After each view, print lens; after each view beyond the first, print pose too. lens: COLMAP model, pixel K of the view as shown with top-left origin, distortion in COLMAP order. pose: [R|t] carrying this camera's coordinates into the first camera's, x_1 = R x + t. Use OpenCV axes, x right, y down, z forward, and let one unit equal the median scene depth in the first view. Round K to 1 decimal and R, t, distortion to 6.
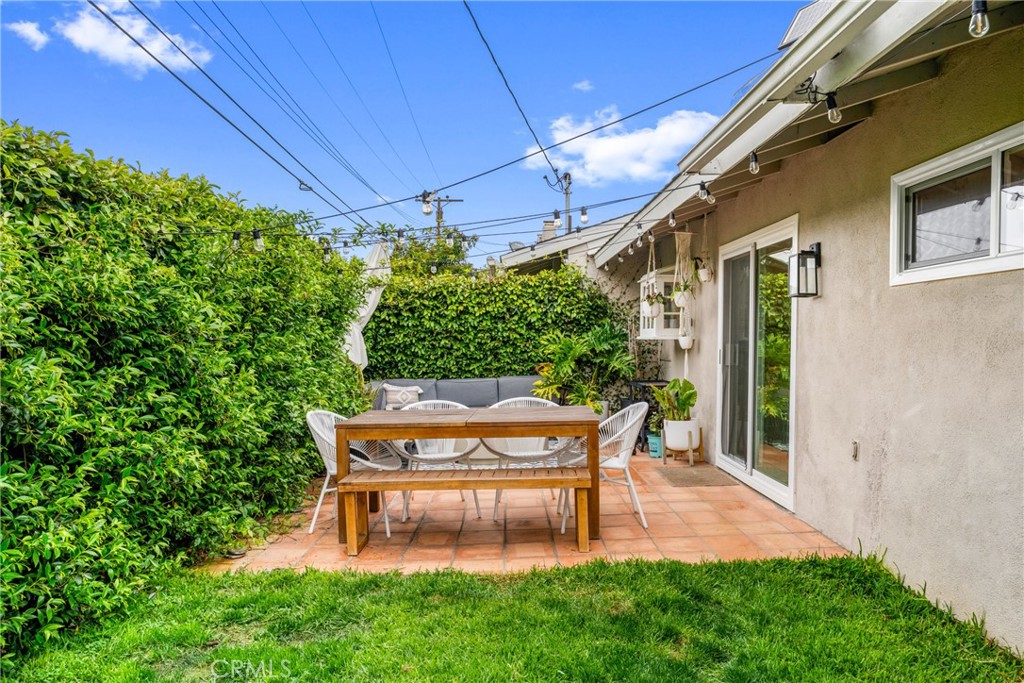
lens RADIAL K [[685.7, 0, 512.6], [0, 685.7, 343.8], [0, 0, 1]] dist [0.005779, -0.006255]
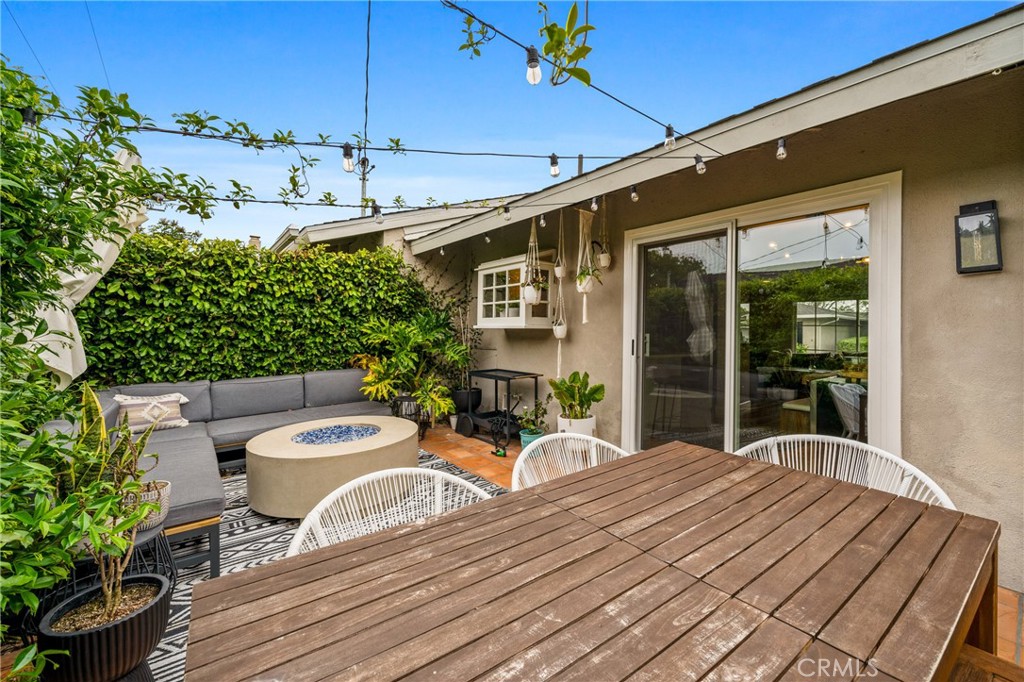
lens RADIAL K [[419.5, 0, 512.7], [0, 419.5, 326.0], [0, 0, 1]] dist [0.003595, 0.000037]
pose [[0.803636, 0.011956, 0.595001, -0.120058], [-0.002756, 0.999862, -0.016369, -0.000166], [-0.595115, 0.011515, 0.803558, 0.452625]]
